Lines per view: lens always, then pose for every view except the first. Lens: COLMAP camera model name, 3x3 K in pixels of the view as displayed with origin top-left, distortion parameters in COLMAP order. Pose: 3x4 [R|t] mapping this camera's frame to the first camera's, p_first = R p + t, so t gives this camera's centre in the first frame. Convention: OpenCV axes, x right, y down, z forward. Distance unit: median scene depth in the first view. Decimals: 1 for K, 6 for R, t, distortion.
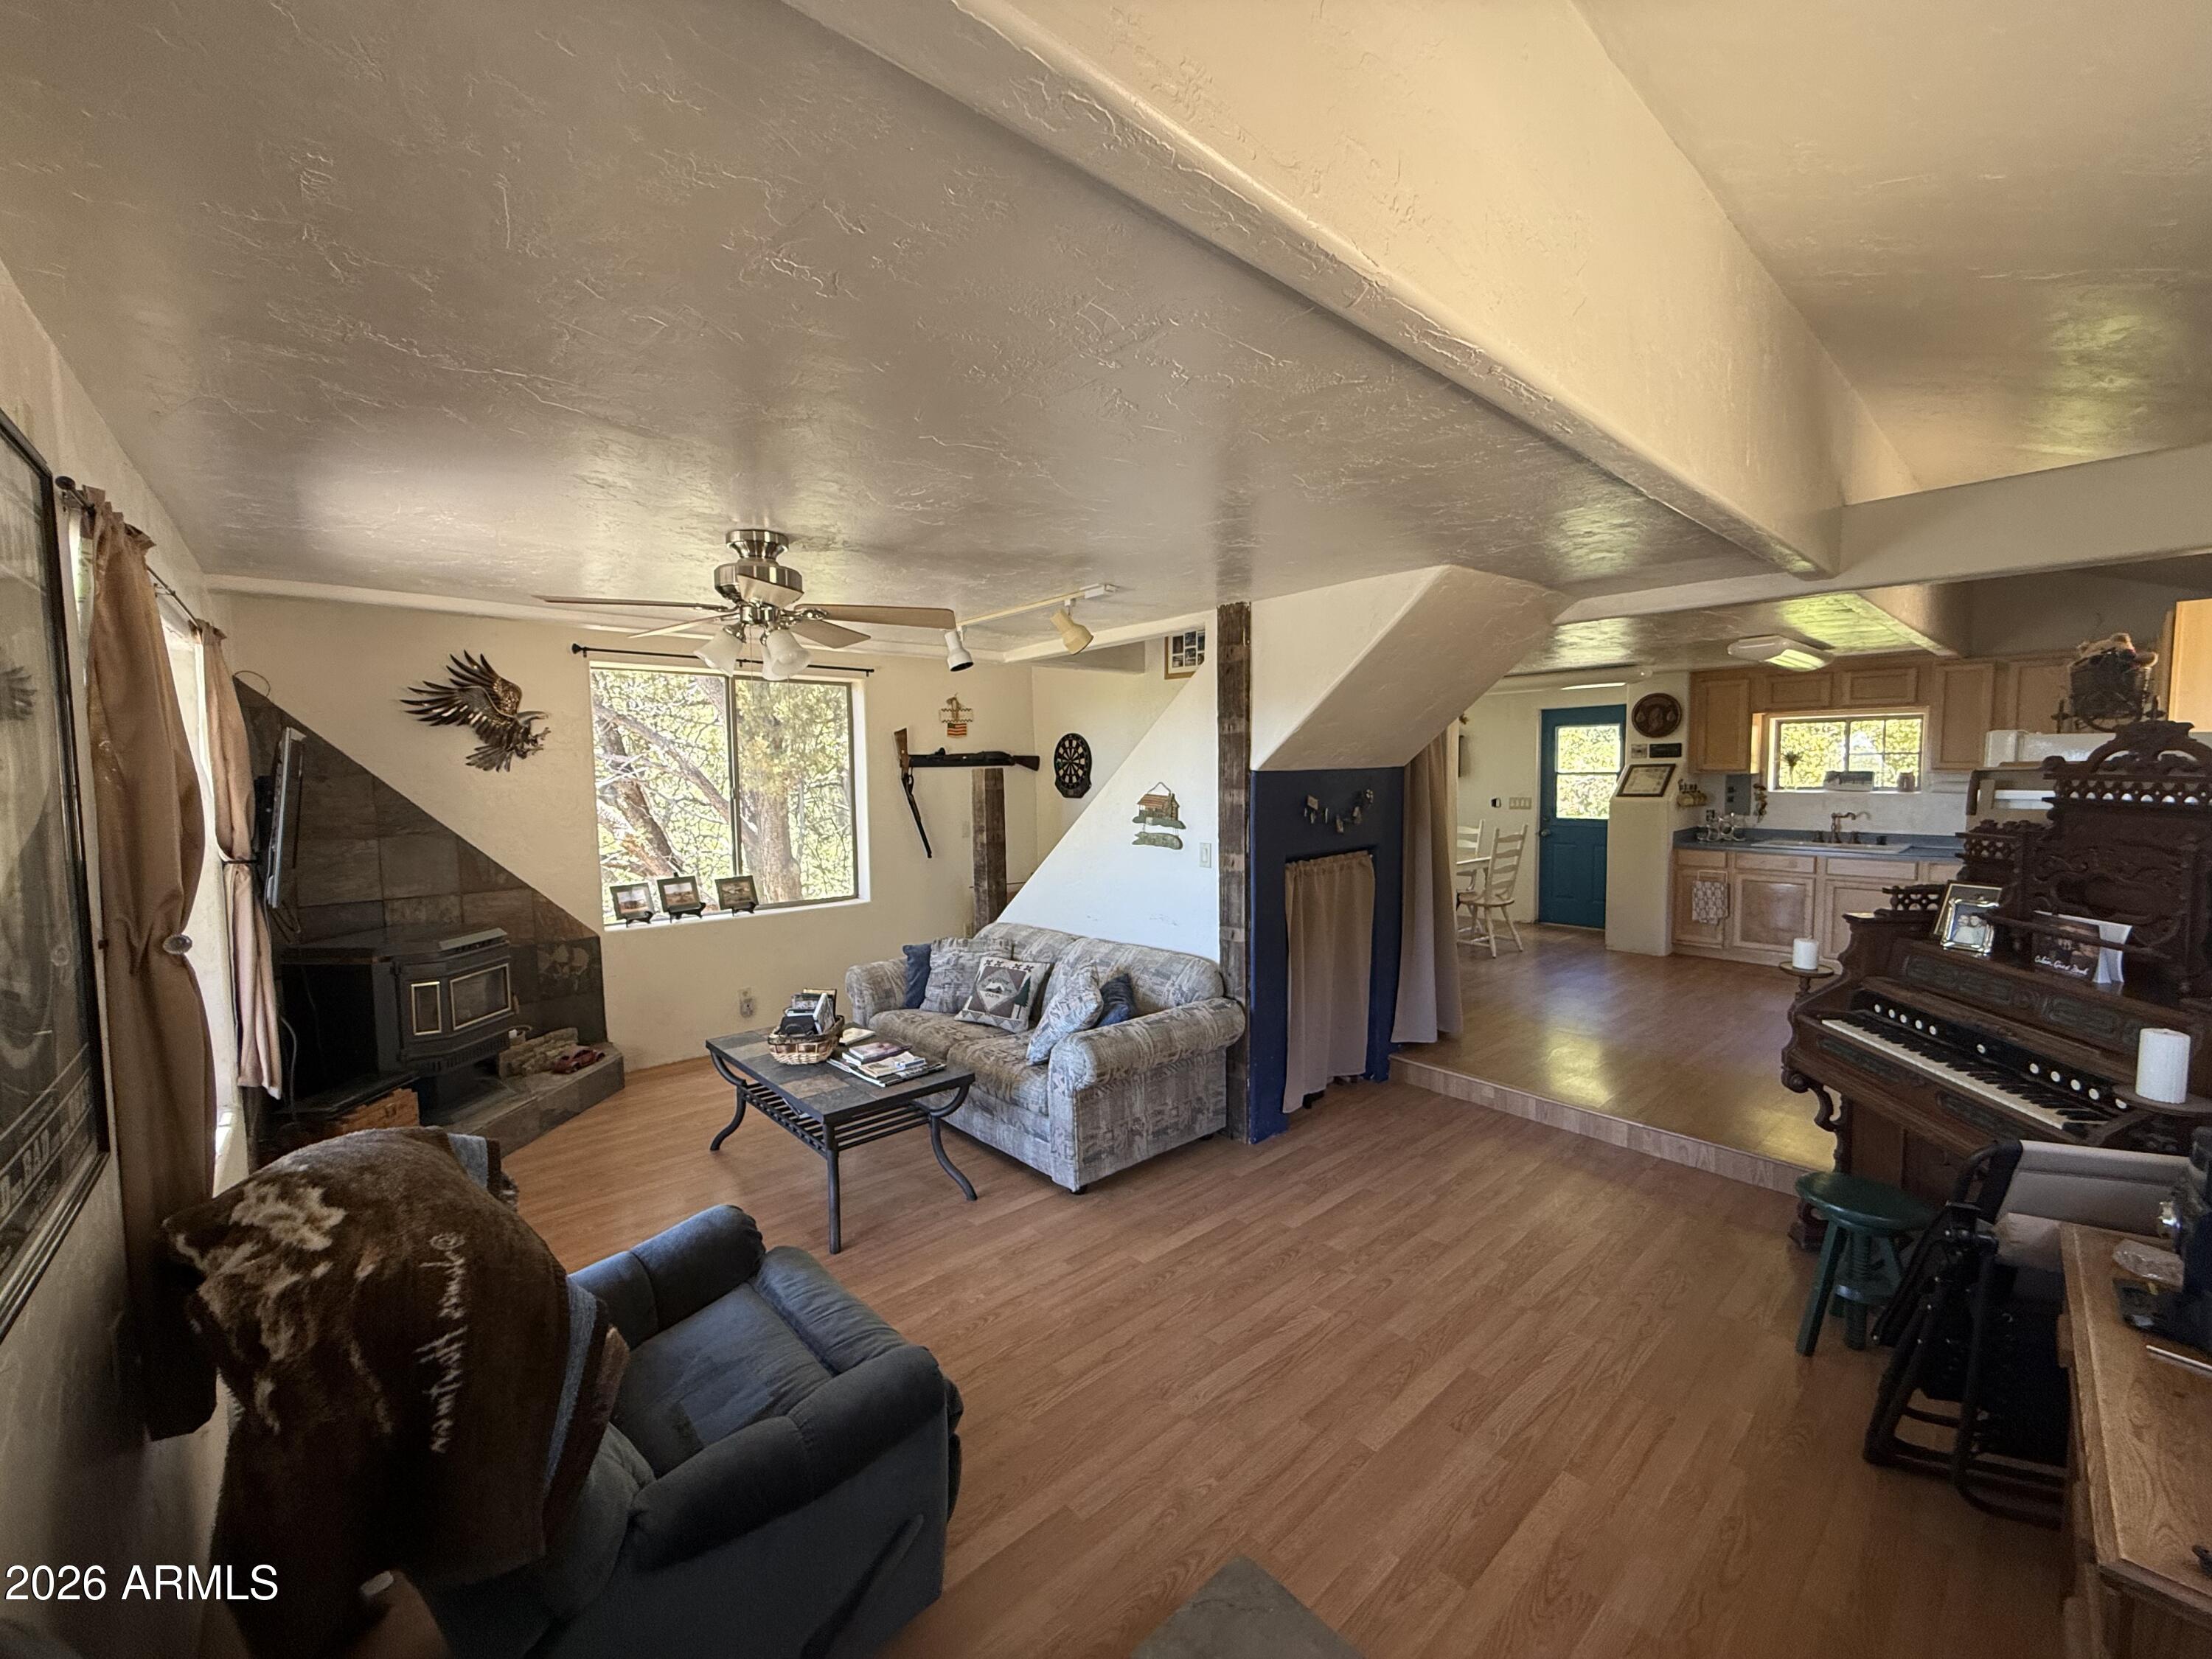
lens RADIAL K [[880.5, 0, 1101.4], [0, 880.5, 827.3], [0, 0, 1]] dist [-0.000601, -0.000145]
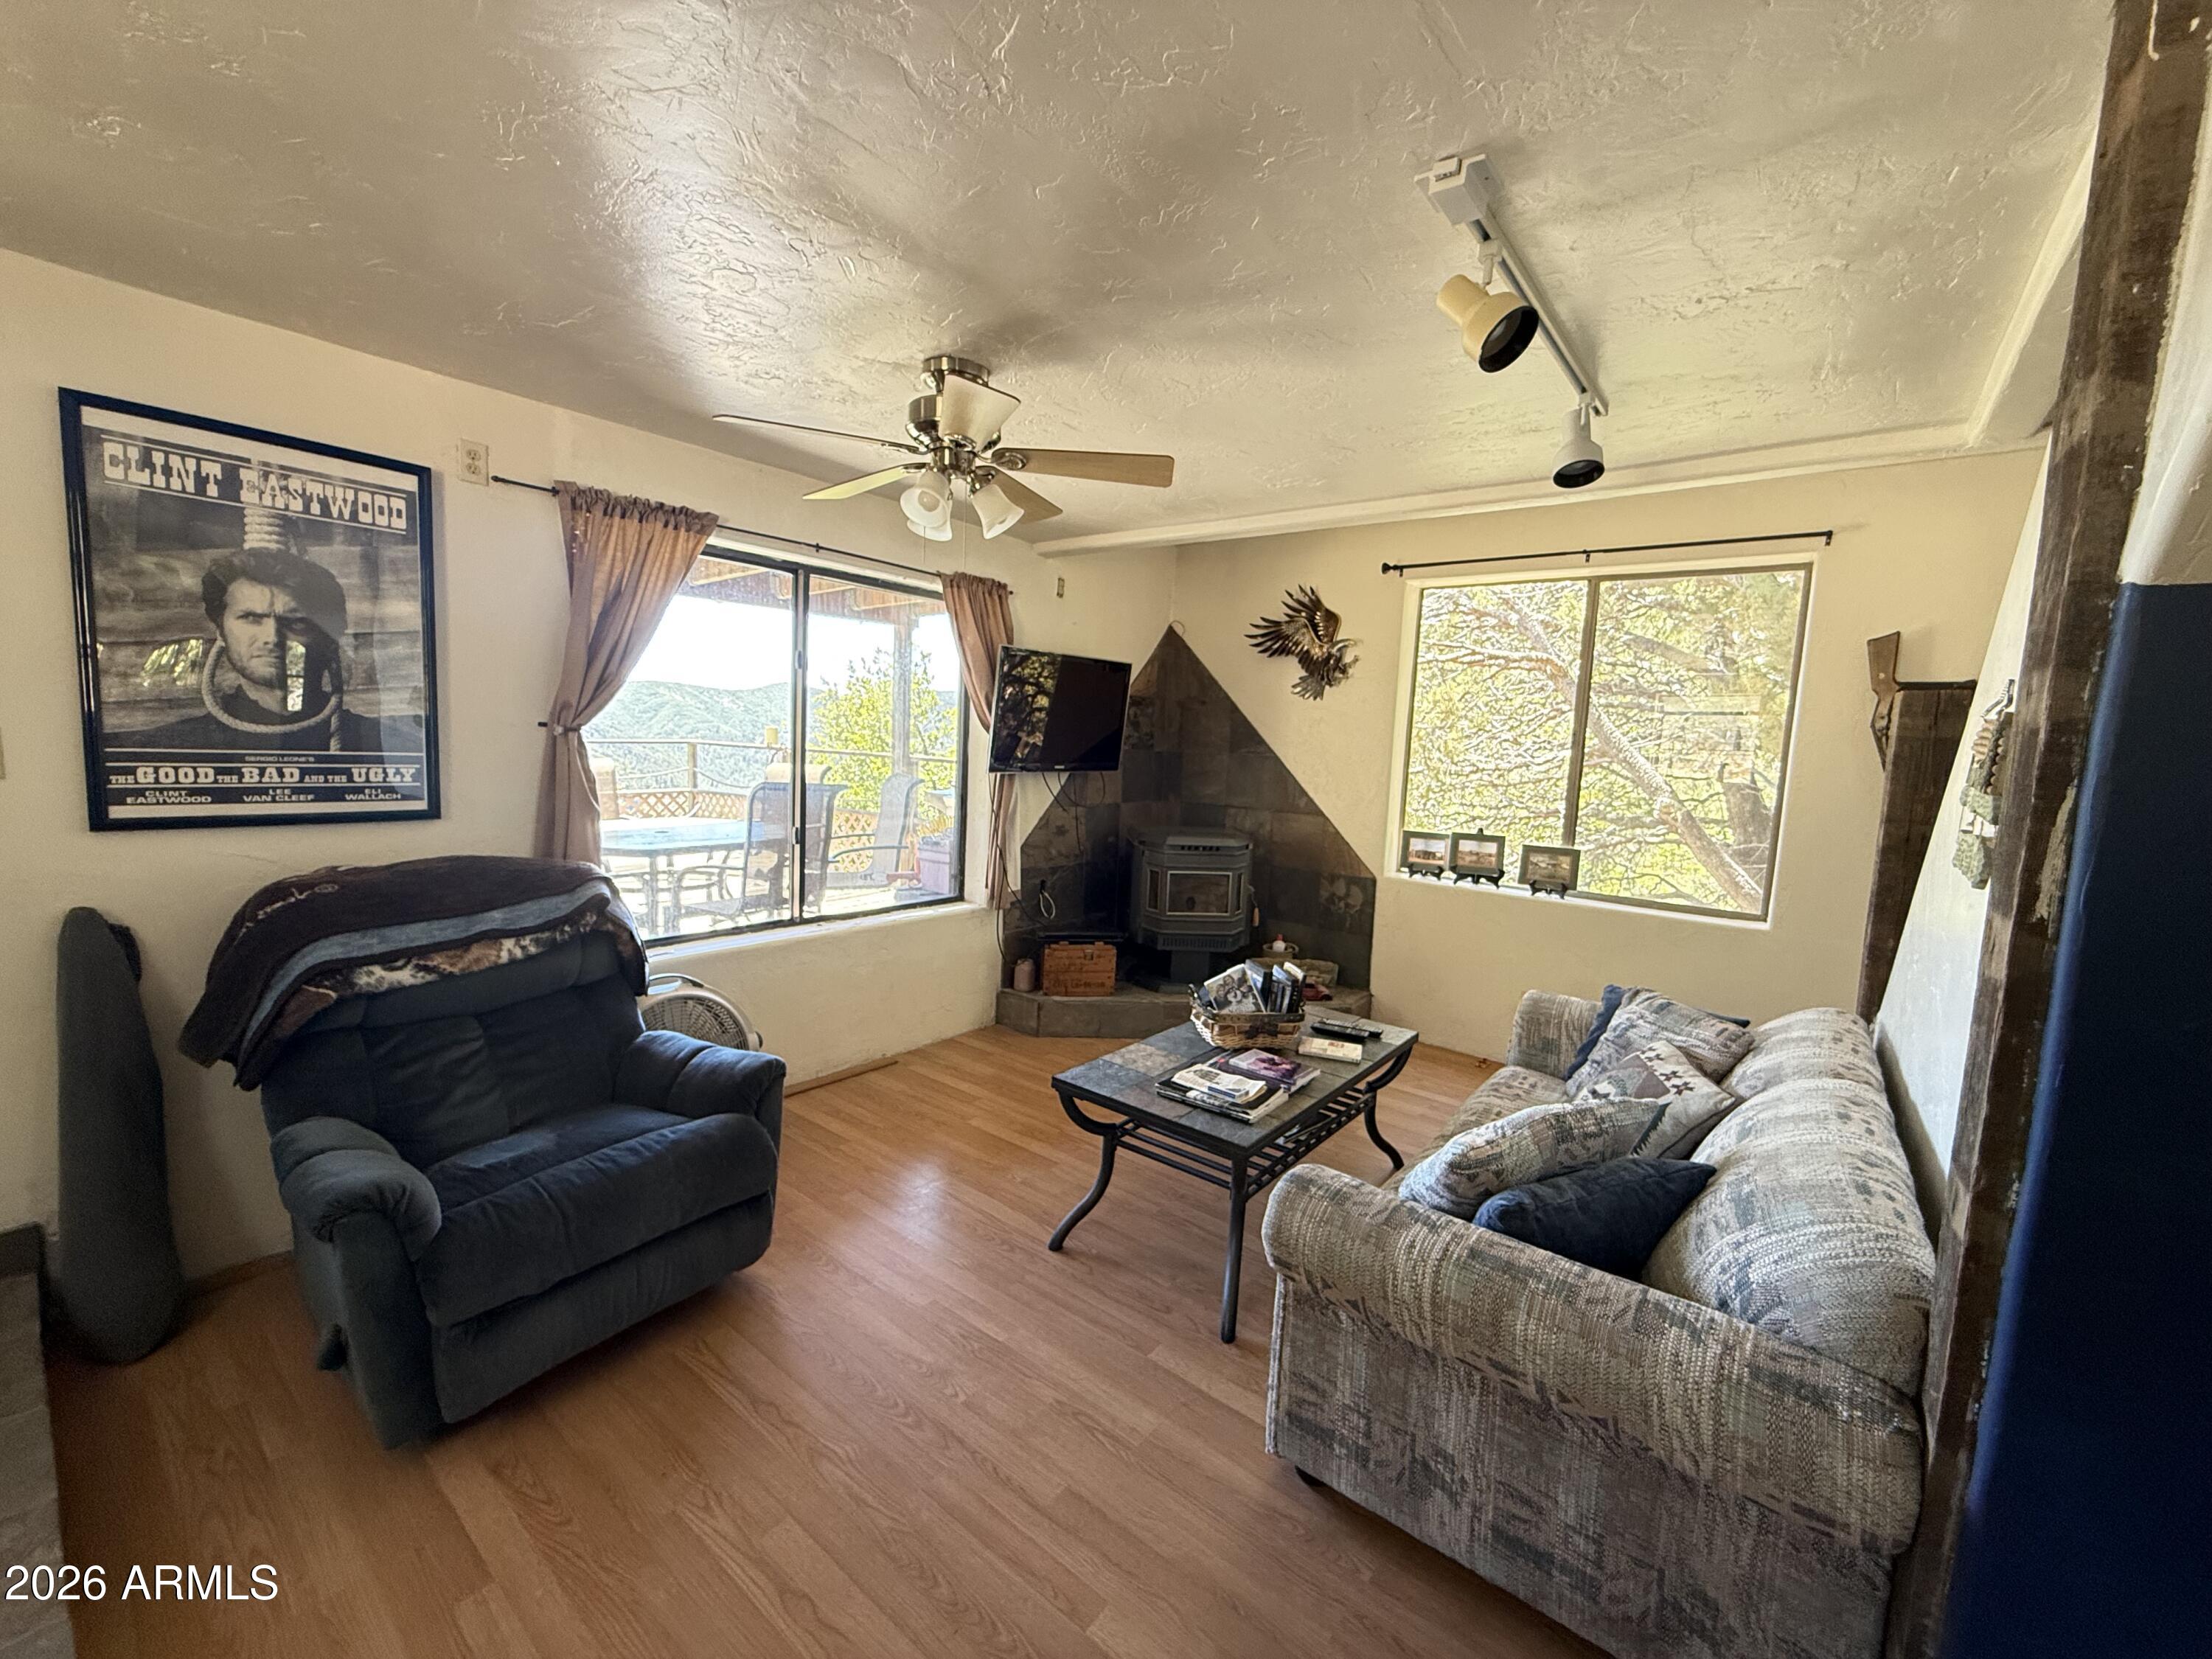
lens RADIAL K [[880.5, 0, 1101.4], [0, 880.5, 827.3], [0, 0, 1]] dist [-0.000601, -0.000145]
pose [[0.179564, 0.123466, -0.975968, 0.298053], [-0.112195, 0.988190, 0.104370, 0.004865], [0.977328, 0.090758, 0.191295, 0.557789]]
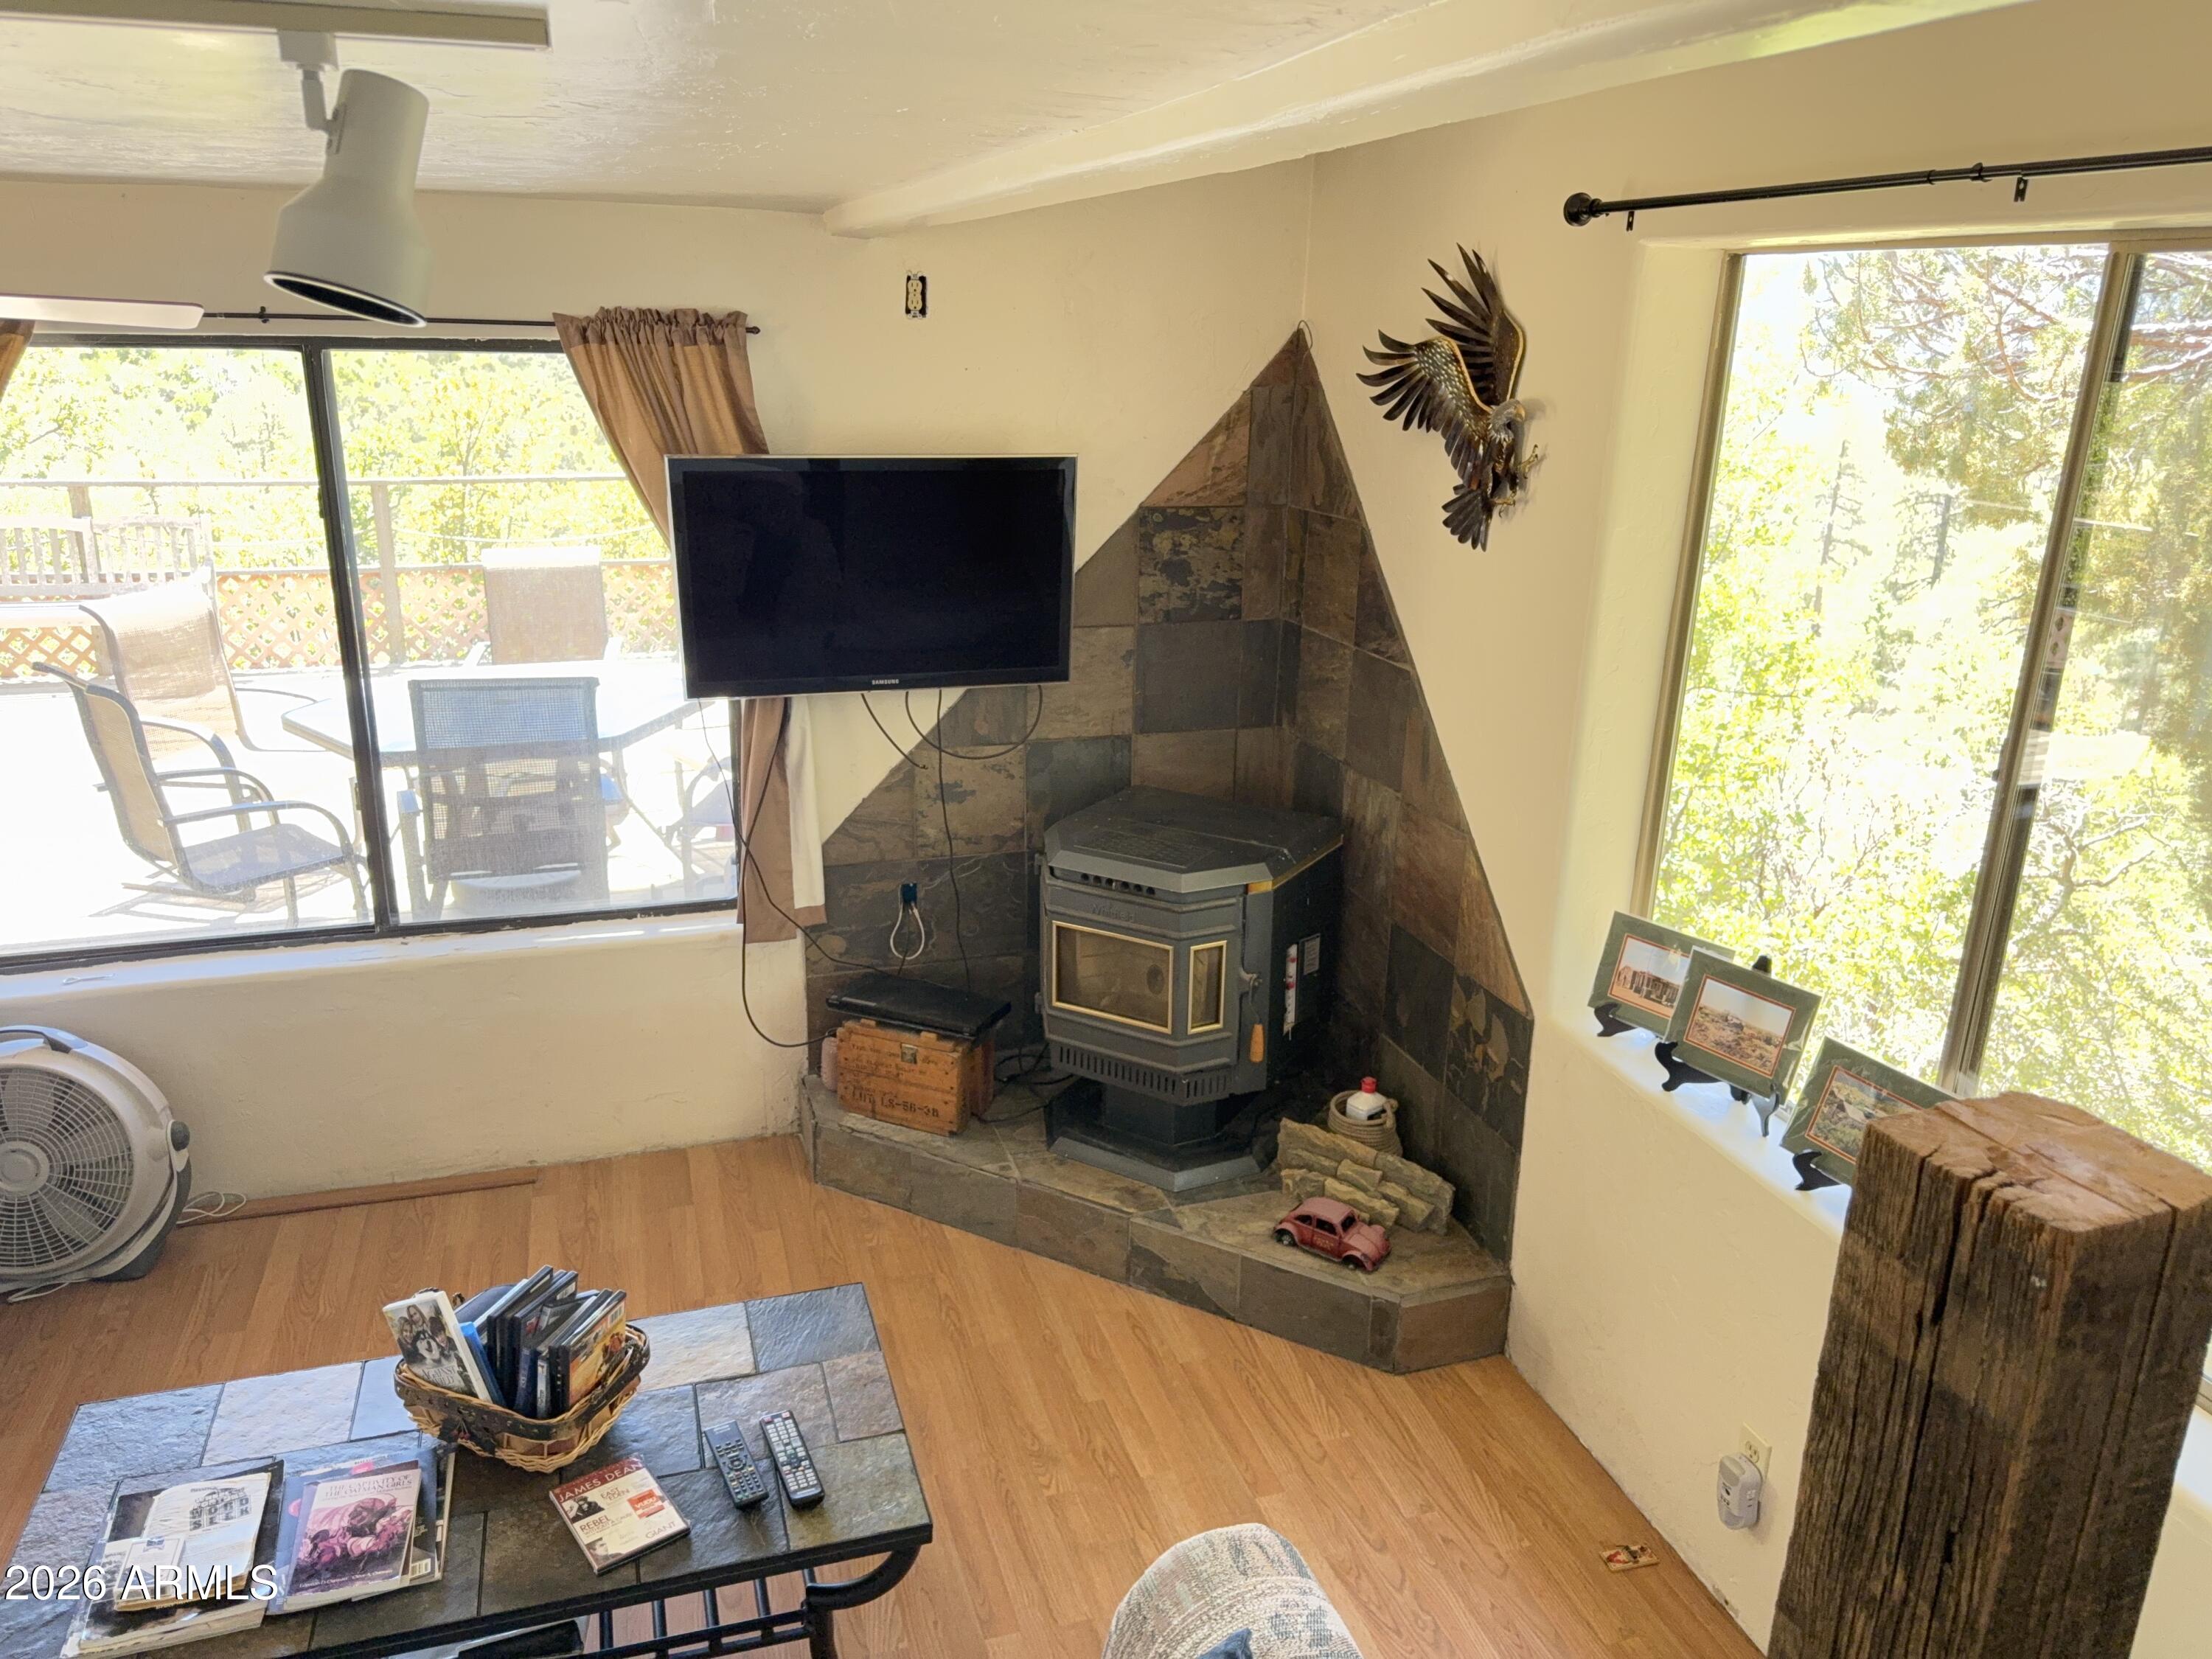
lens RADIAL K [[1573.9, 0, 1098.0], [0, 1573.9, 833.2], [0, 0, 1]] dist [0.077319, 0.000138]
pose [[-0.402660, 0.295718, -0.866266, 0.073874], [-0.070073, 0.933641, 0.351289, -0.184981], [0.912664, 0.202152, -0.355218, 1.109564]]
